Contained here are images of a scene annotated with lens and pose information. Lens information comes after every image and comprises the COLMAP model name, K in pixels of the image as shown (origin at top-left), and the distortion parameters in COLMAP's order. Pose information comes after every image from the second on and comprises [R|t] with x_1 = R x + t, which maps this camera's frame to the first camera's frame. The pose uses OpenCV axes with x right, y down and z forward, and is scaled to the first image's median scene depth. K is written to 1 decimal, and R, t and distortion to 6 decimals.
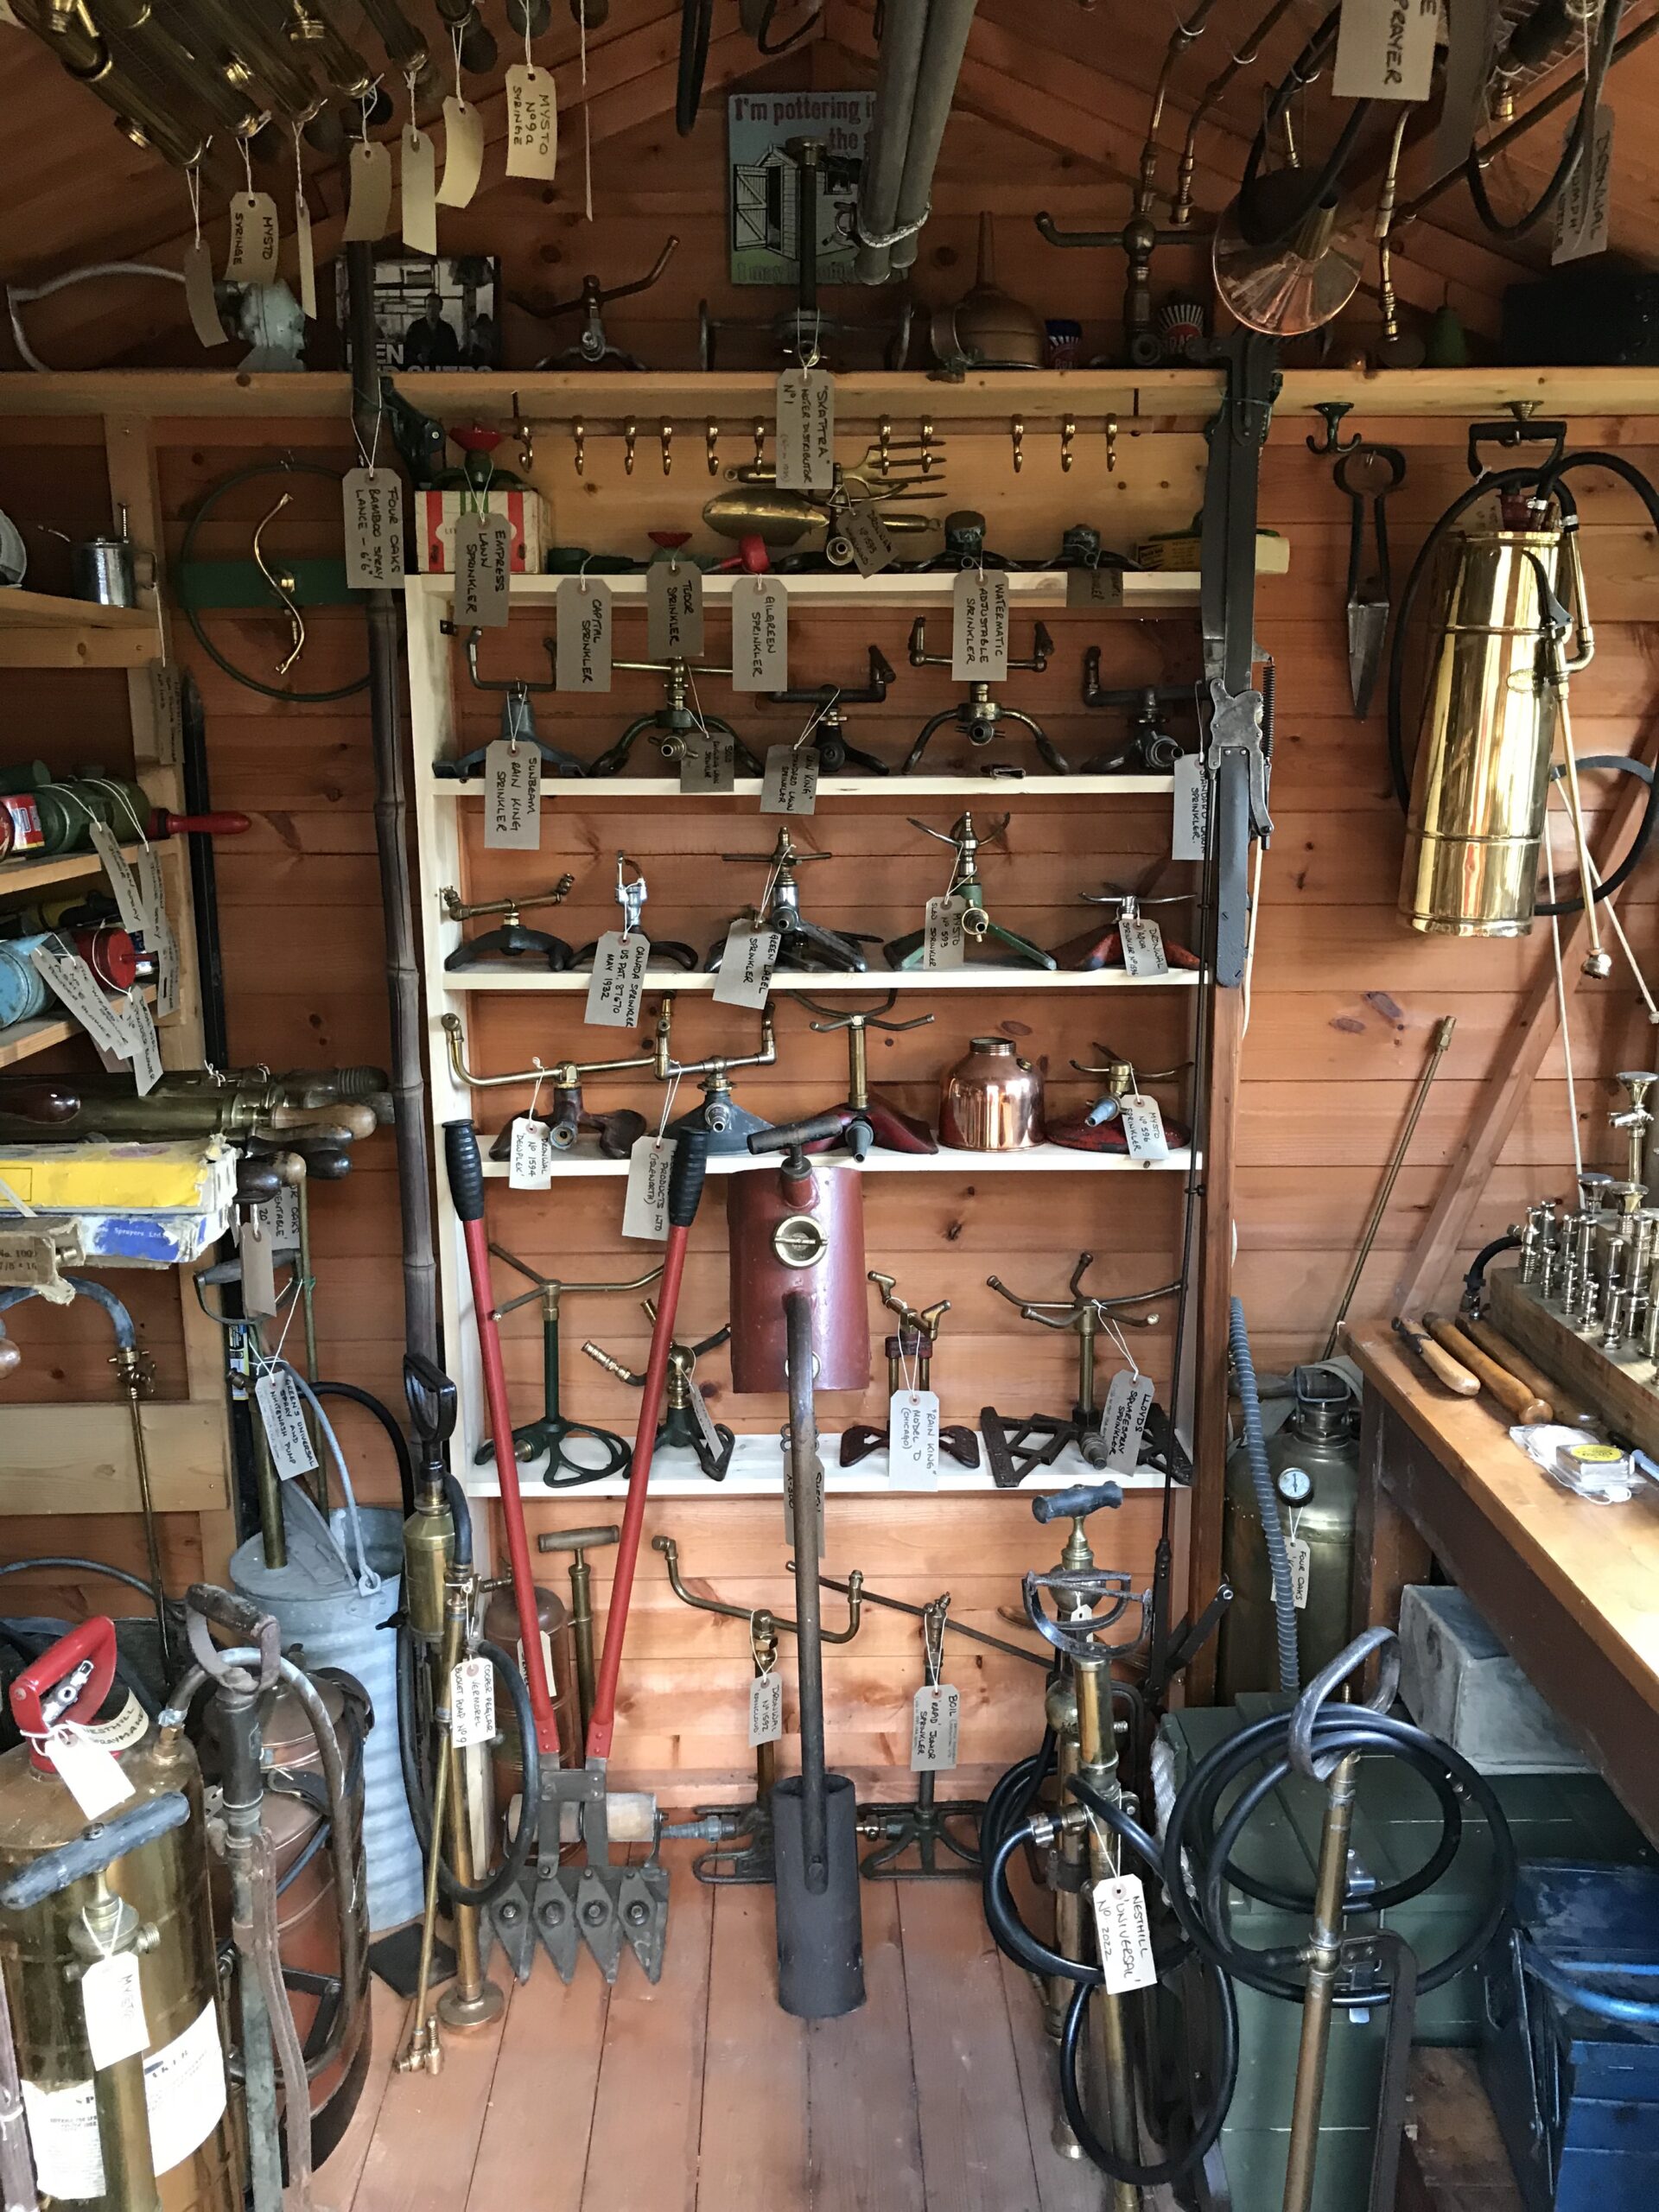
lens RADIAL K [[1862.3, 0, 845.4], [0, 1862.3, 1093.6], [0, 0, 1]] dist [0.006750, 0.009726]
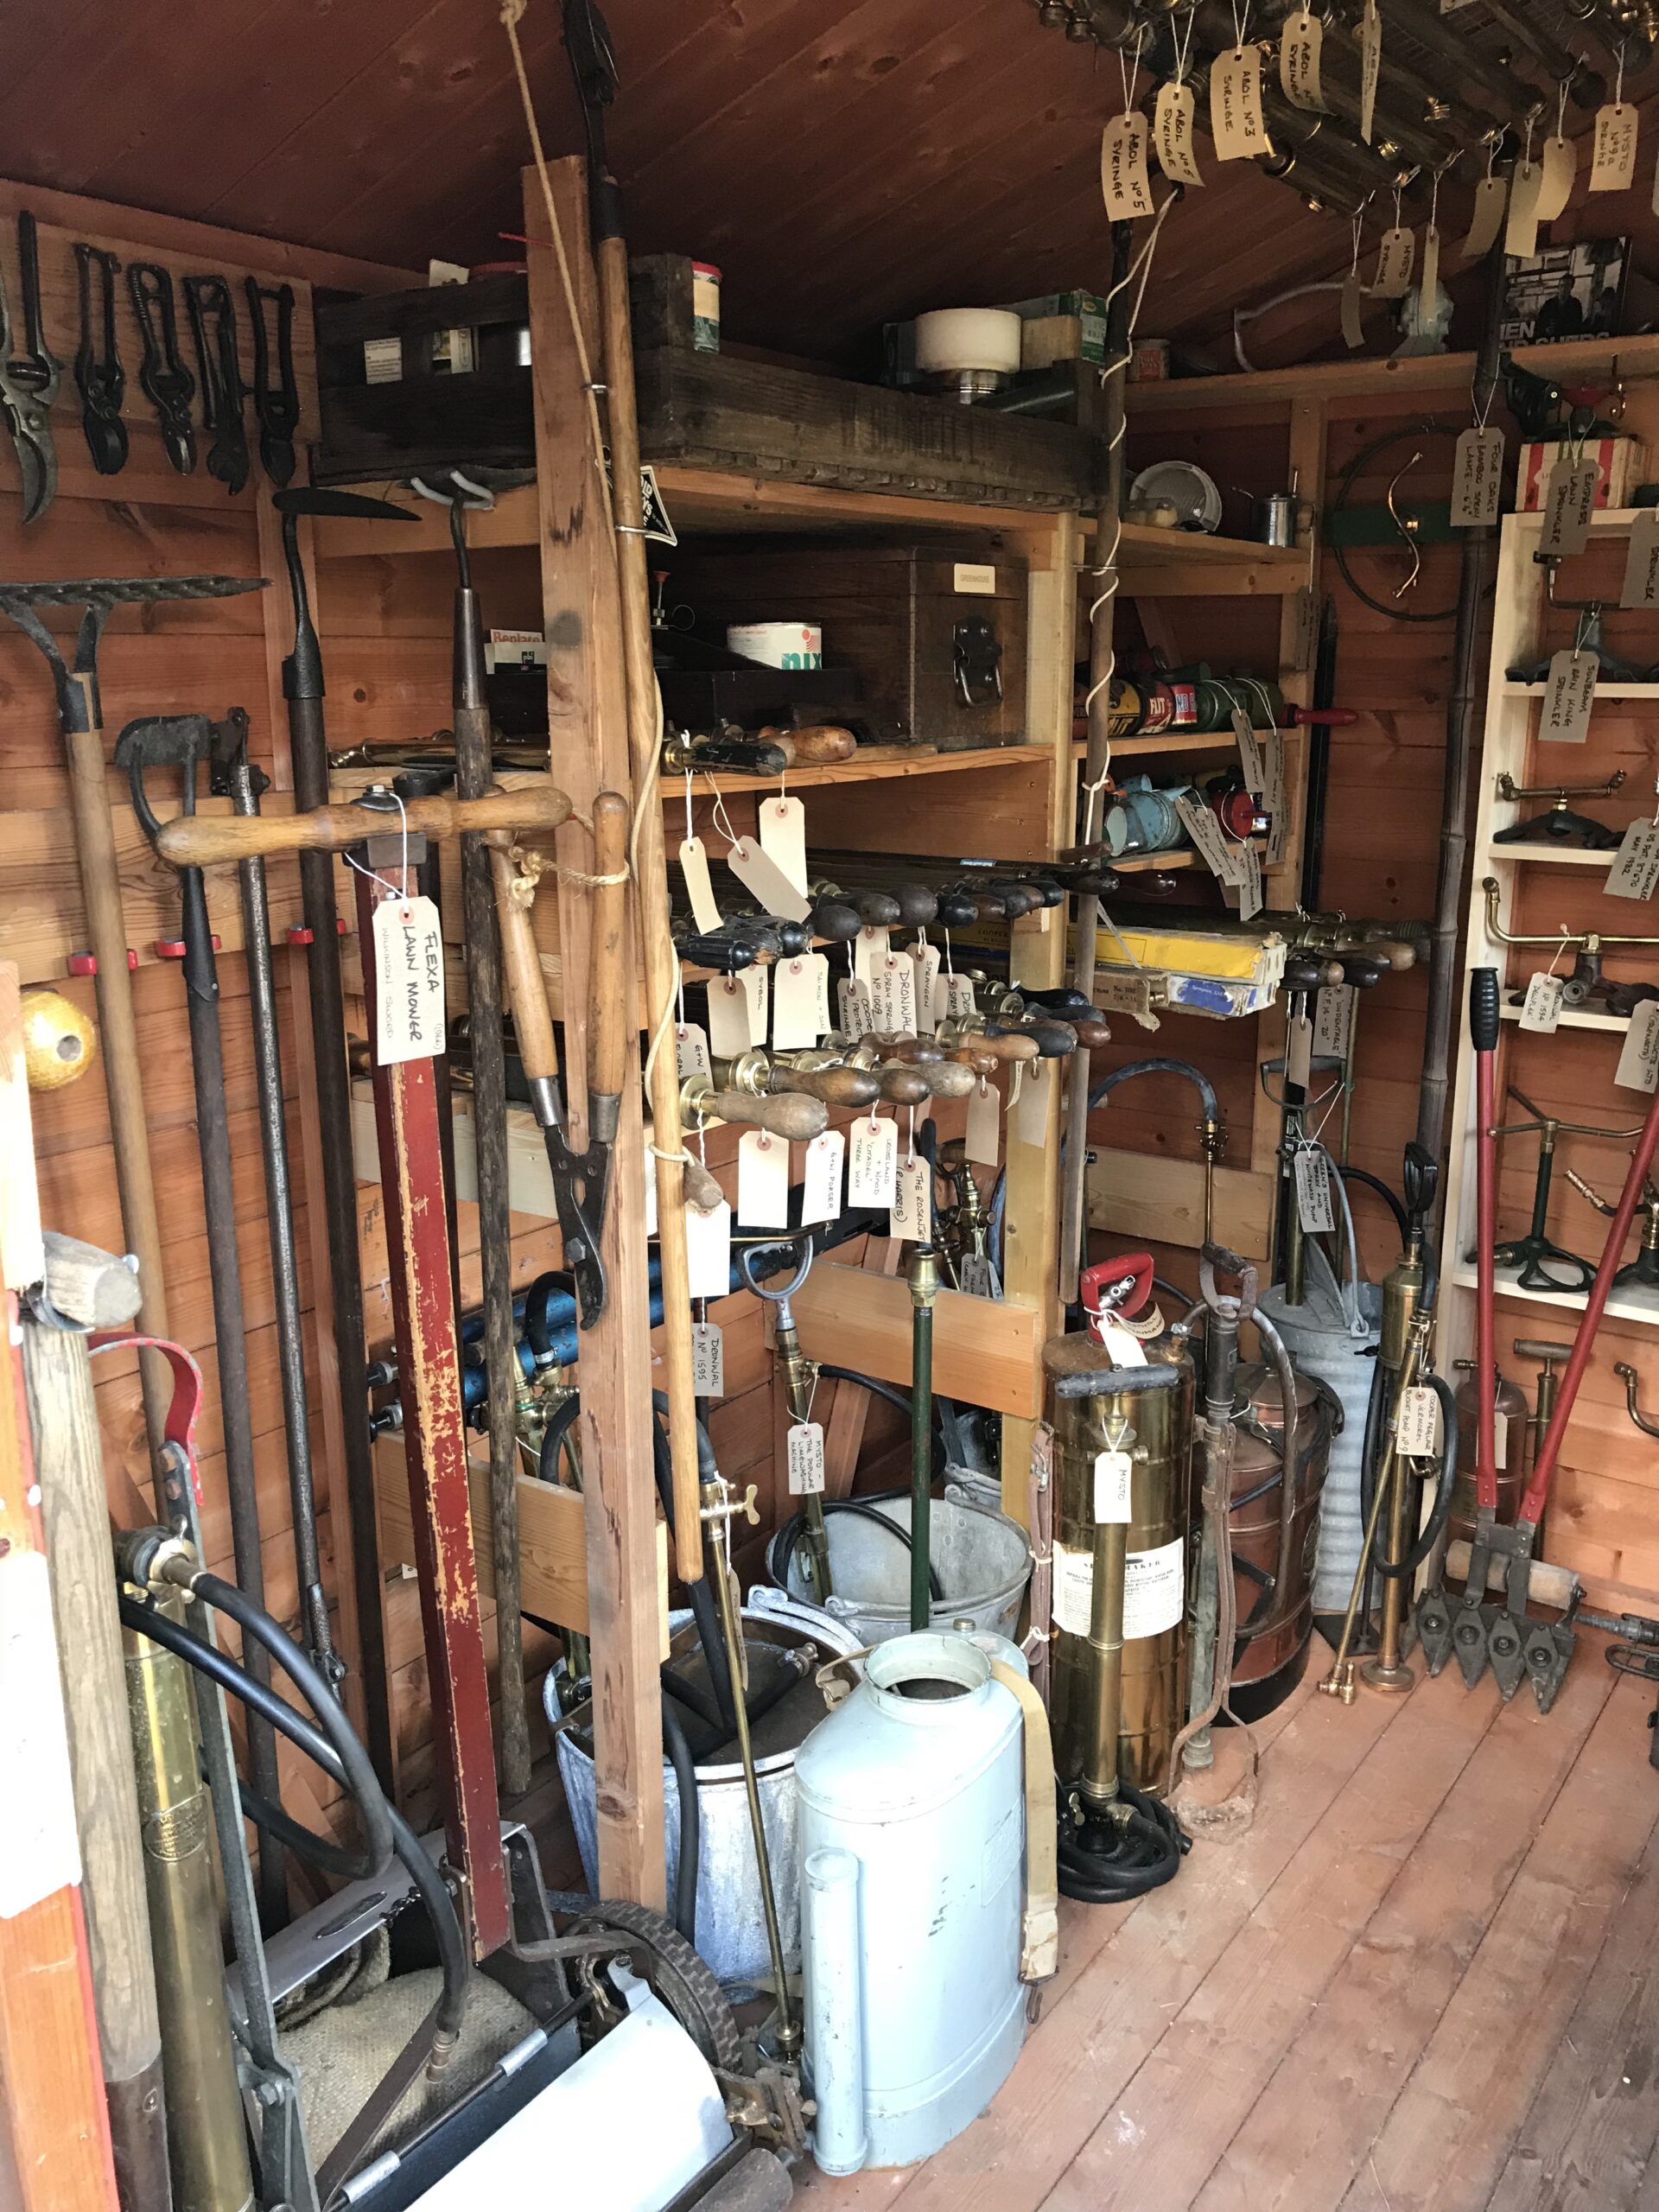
lens RADIAL K [[1862.3, 0, 833.6], [0, 1862.3, 1112.9], [0, 0, 1]] dist [0.006750, 0.009726]
pose [[0.805384, 0.148054, -0.573965, 0.173719], [-0.129534, 0.988861, 0.073316, 0.079684], [0.578426, 0.015300, 0.815591, -0.252979]]
